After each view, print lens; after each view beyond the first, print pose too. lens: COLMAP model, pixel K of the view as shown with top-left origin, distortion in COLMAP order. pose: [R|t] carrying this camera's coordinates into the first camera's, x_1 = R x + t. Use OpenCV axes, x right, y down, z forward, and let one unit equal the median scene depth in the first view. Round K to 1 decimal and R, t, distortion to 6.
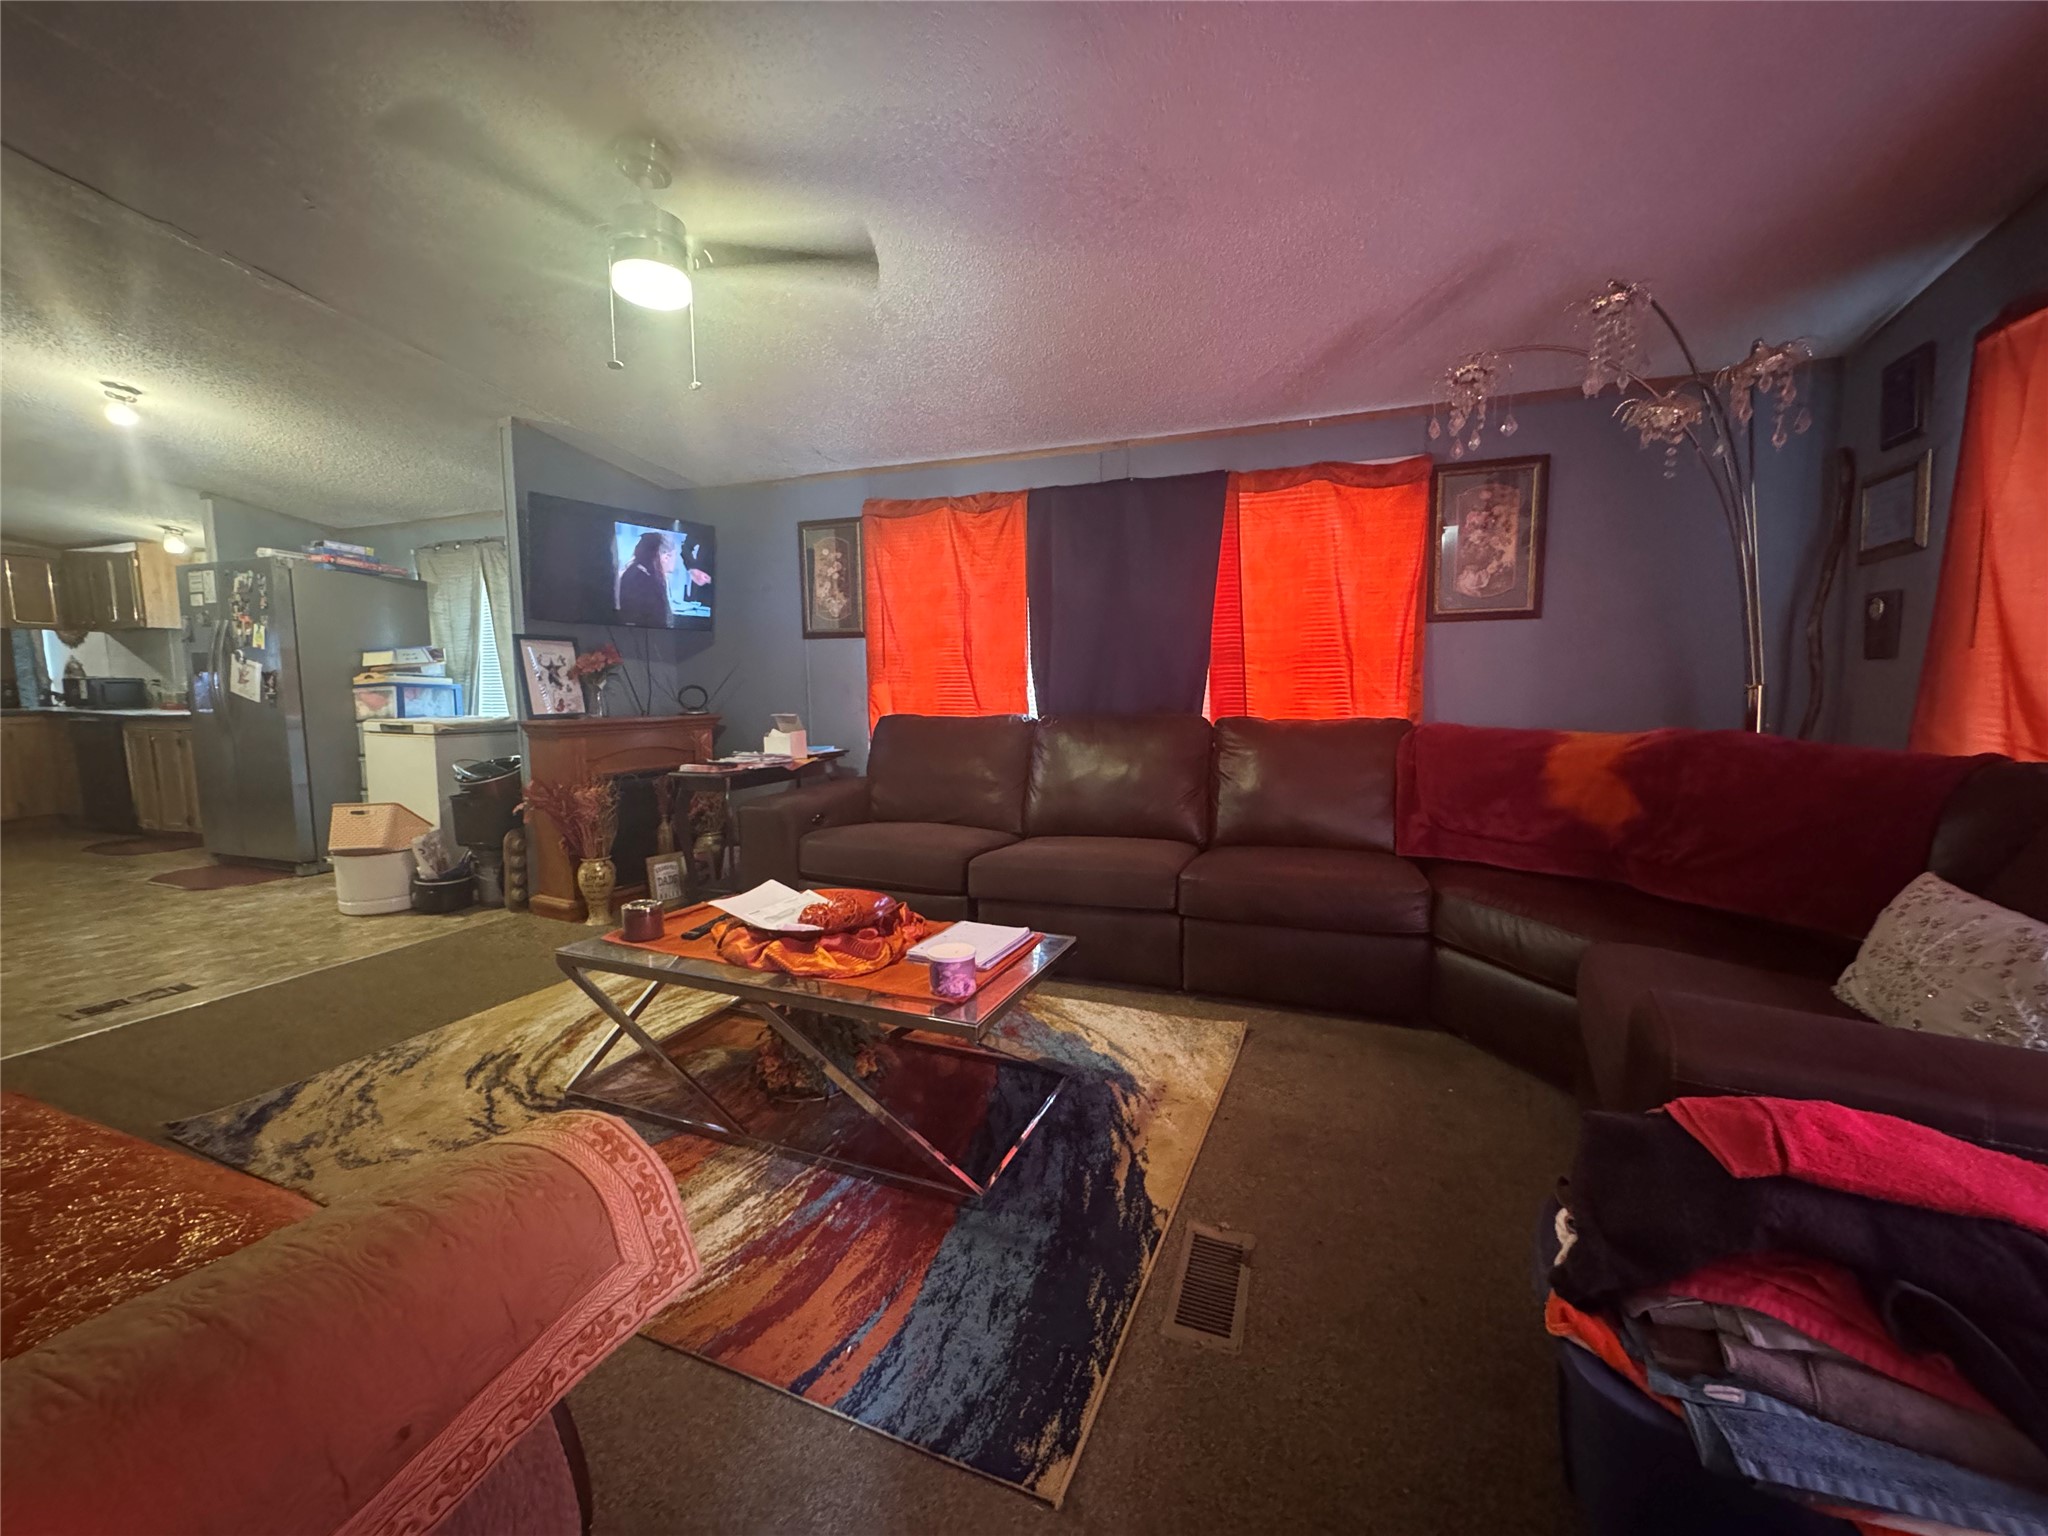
lens RADIAL K [[817.4, 0, 1013.8], [0, 817.4, 763.0], [0, 0, 1]] dist [0.001069, -0.000274]
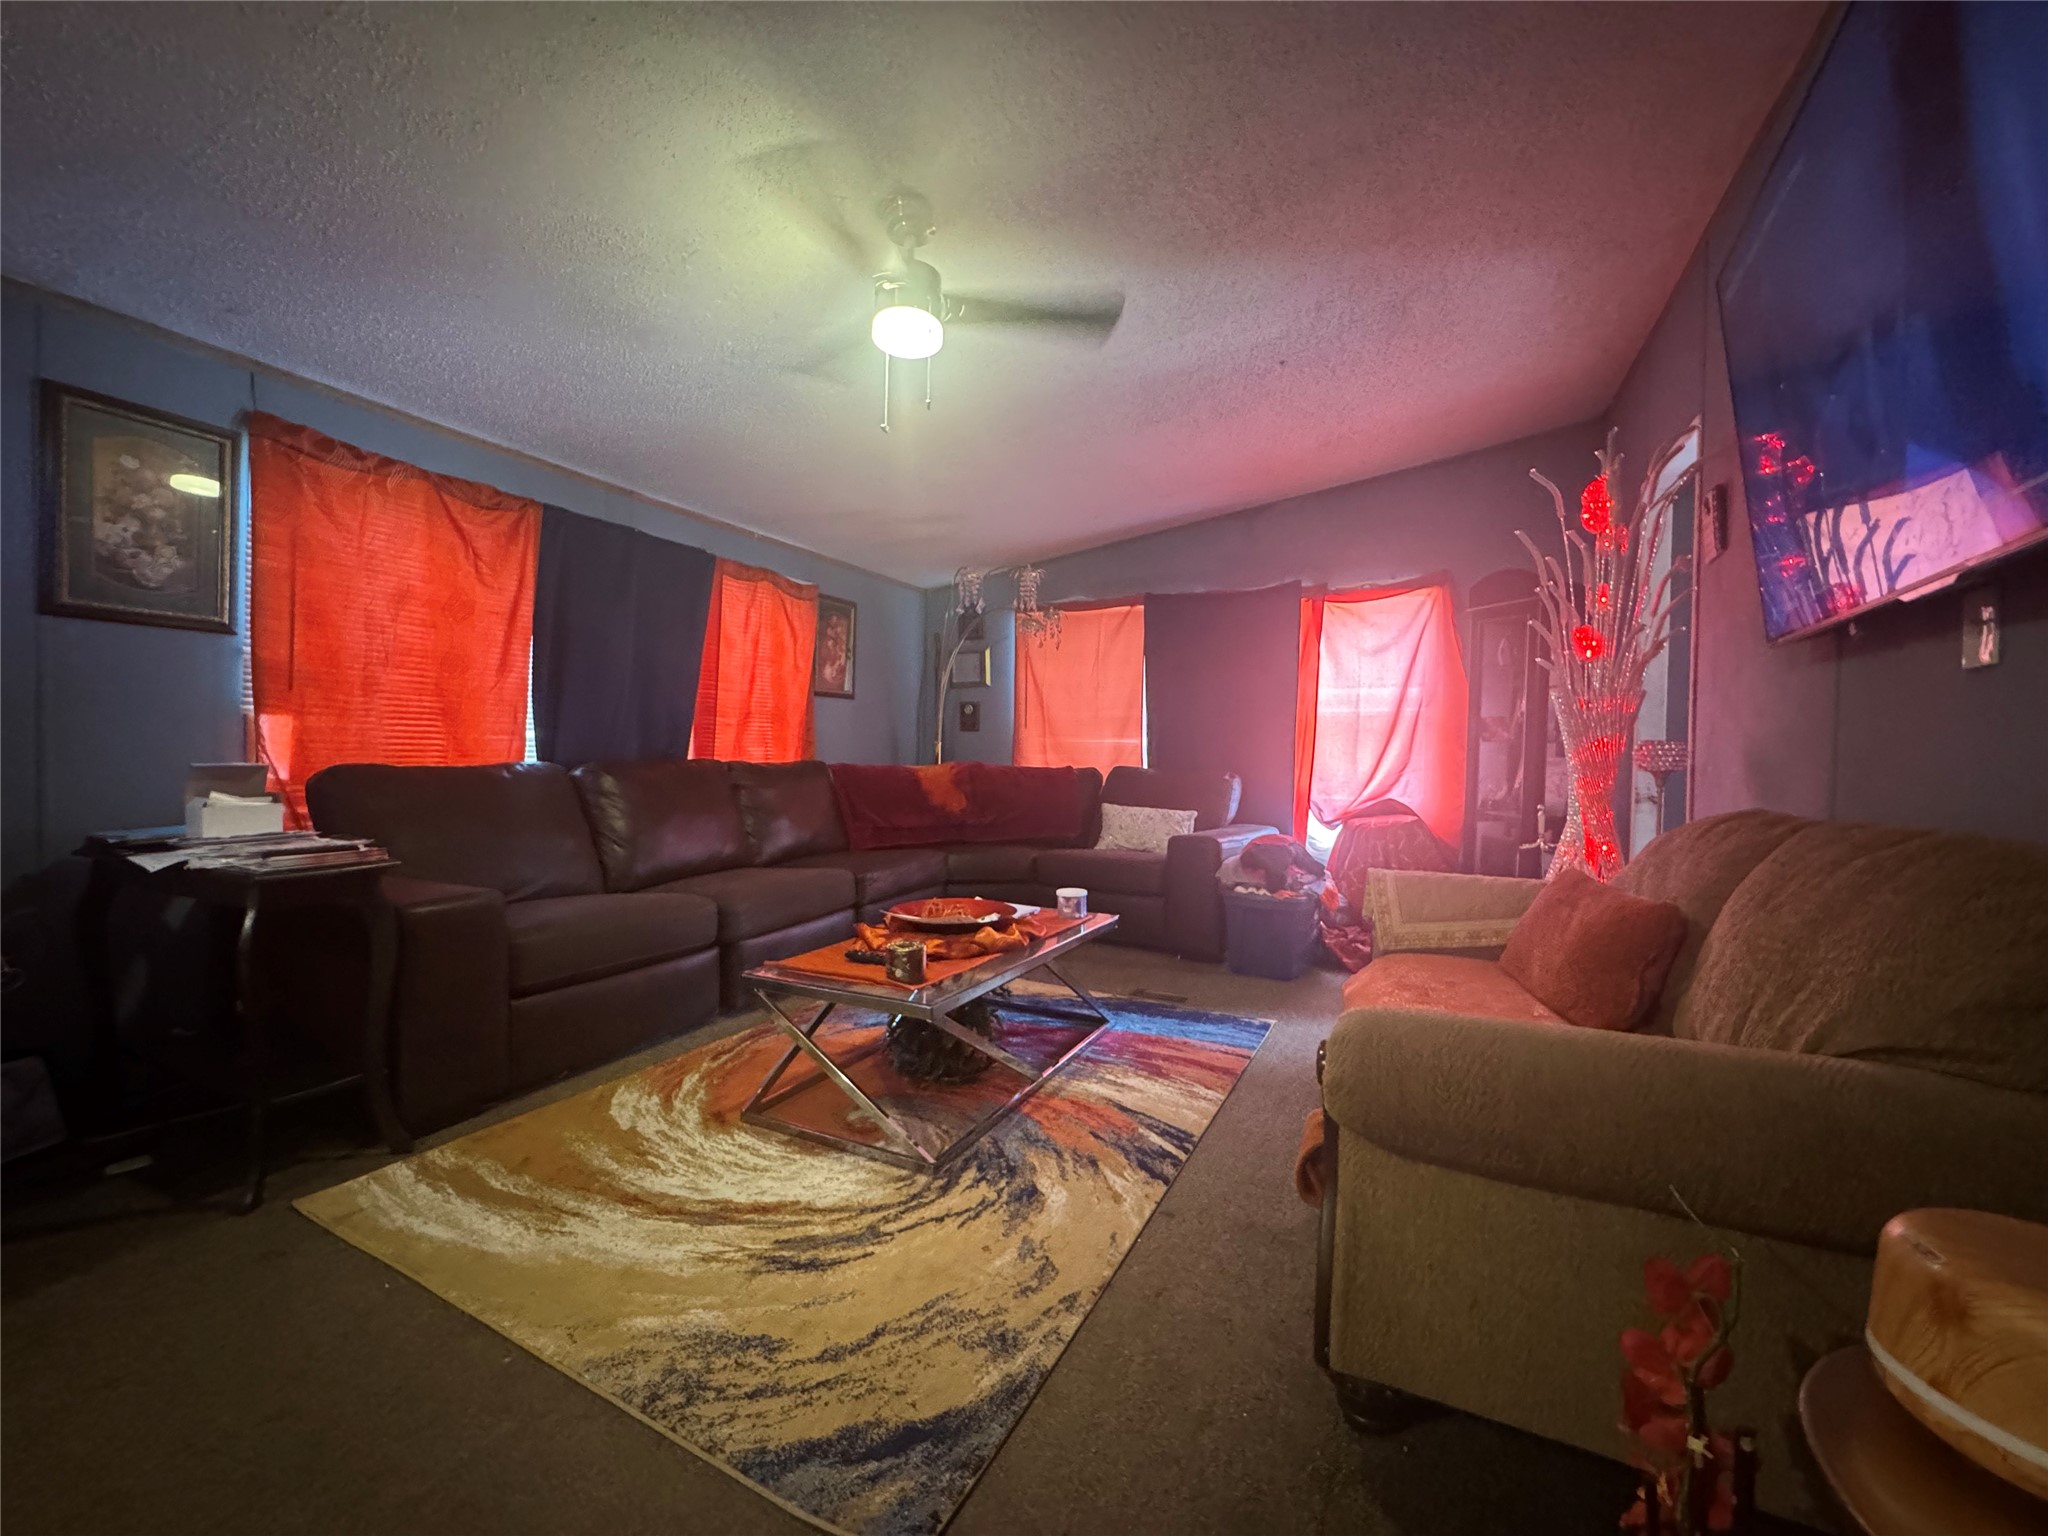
lens RADIAL K [[817.4, 0, 1021.6], [0, 817.4, 758.5], [0, 0, 1]] dist [0.001069, -0.000274]
pose [[0.075009, -0.000169, 0.997183, -1.273640], [0.085248, 0.996340, -0.006244, -0.024321], [-0.993532, 0.085476, 0.074749, 0.713454]]
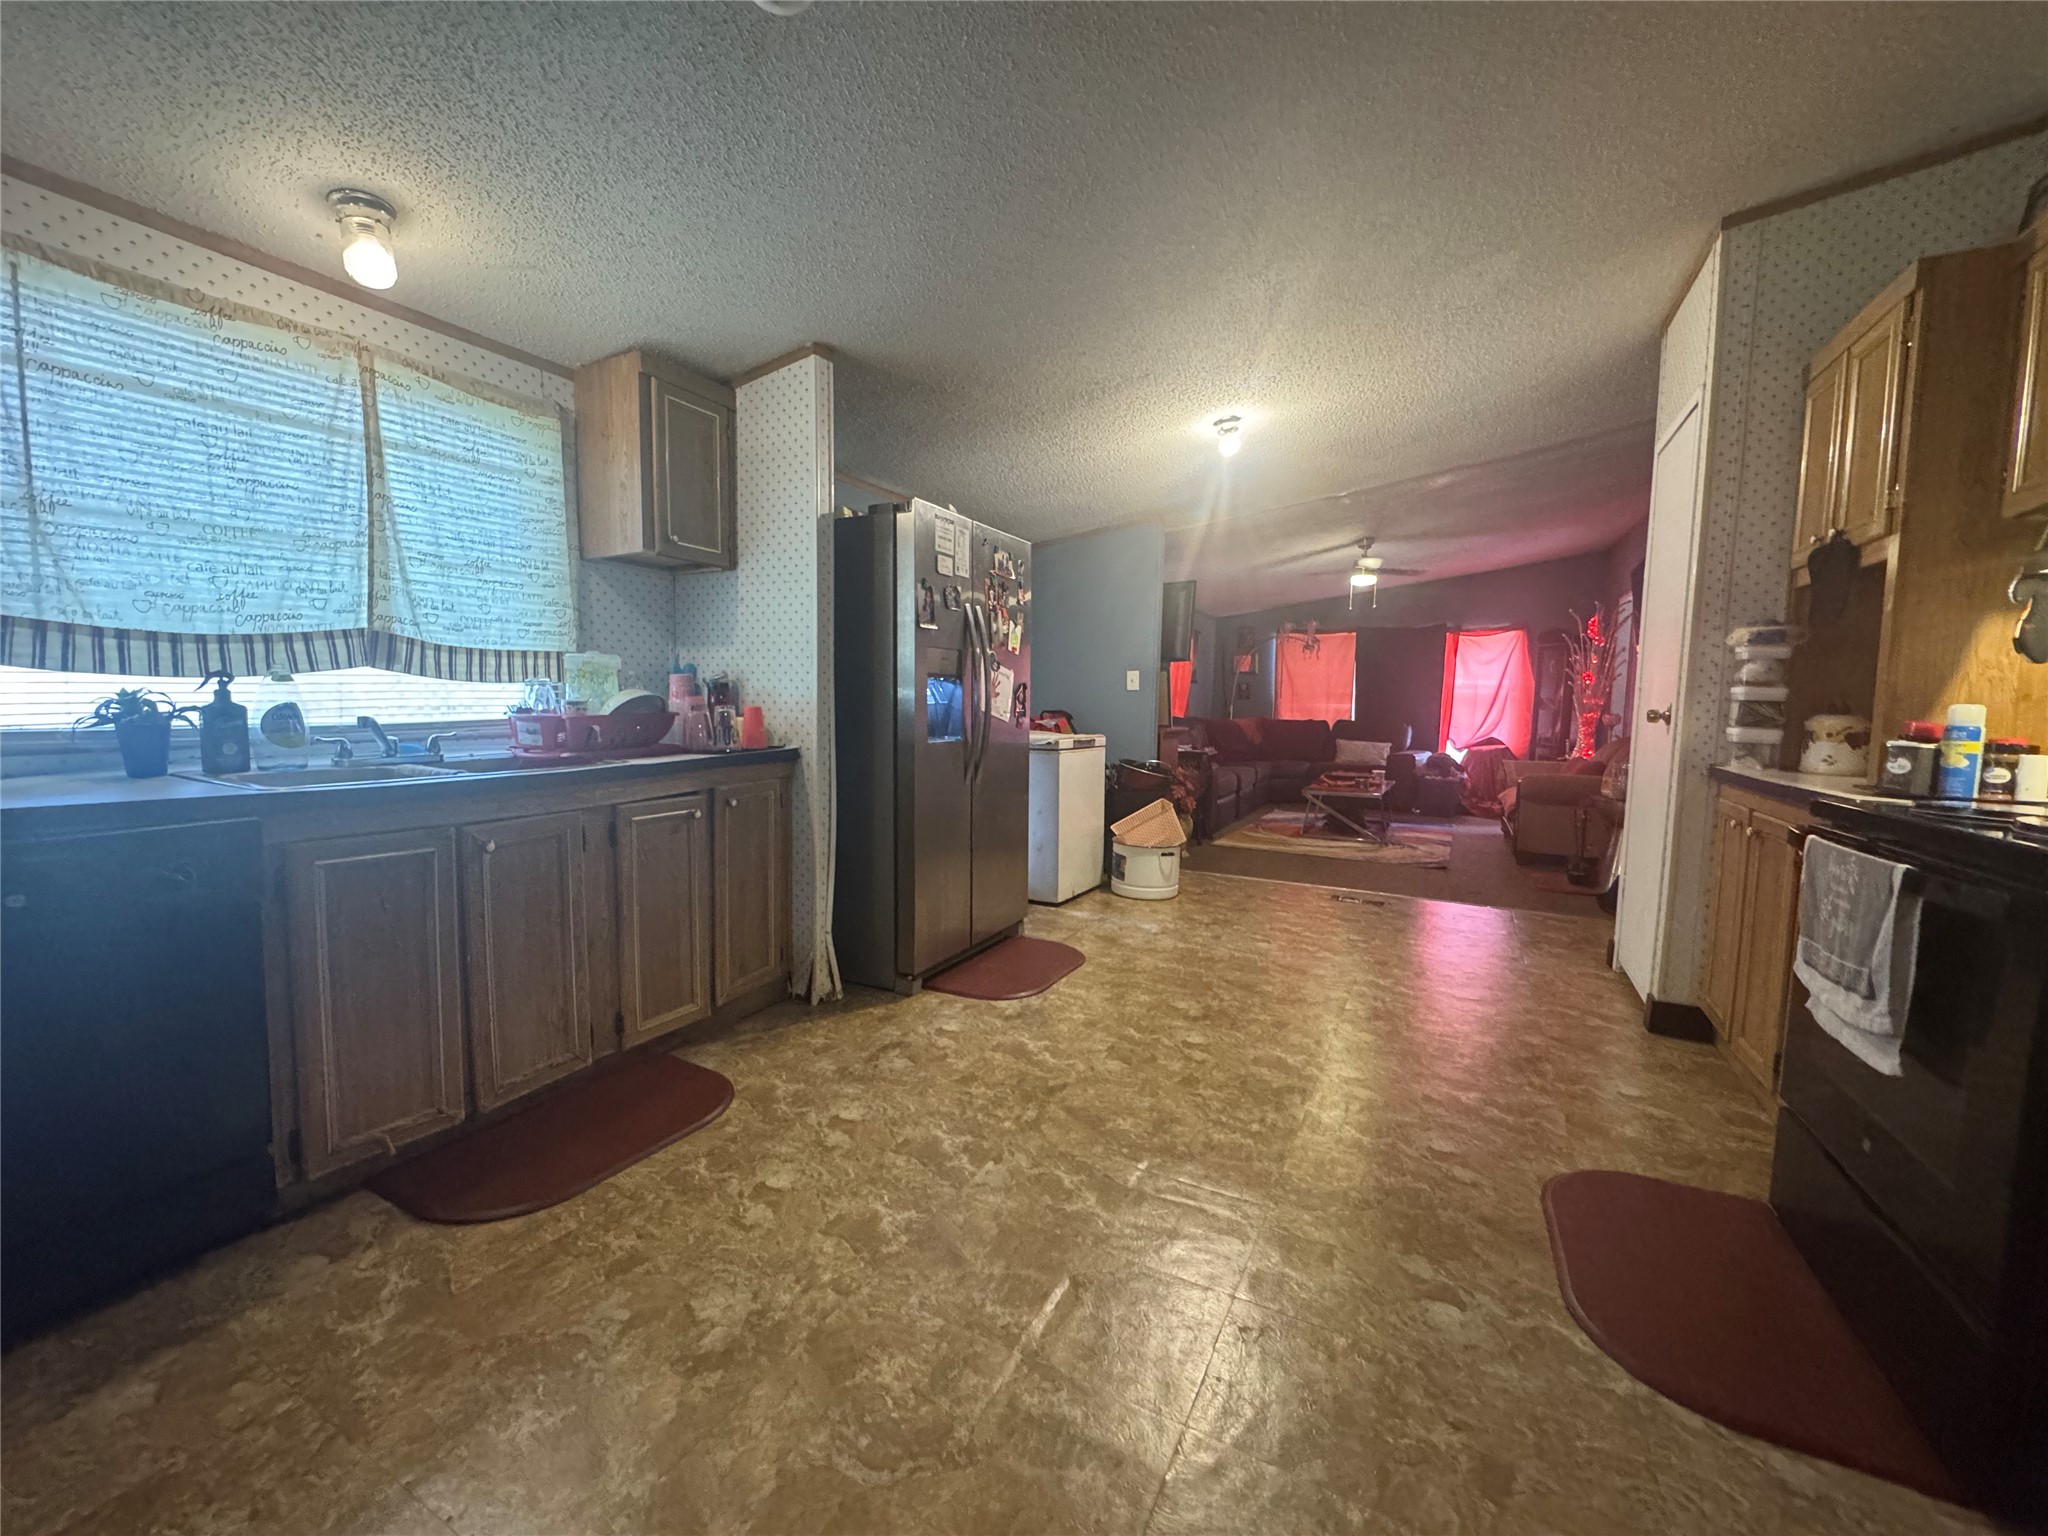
lens RADIAL K [[817.4, 0, 1019.5], [0, 817.4, 767.8], [0, 0, 1]] dist [0.001069, -0.000274]
pose [[0.098722, -0.085435, 0.991441, -2.533541], [0.085720, 0.993334, 0.077062, -0.137459], [-0.991416, 0.077379, 0.105387, 1.384085]]
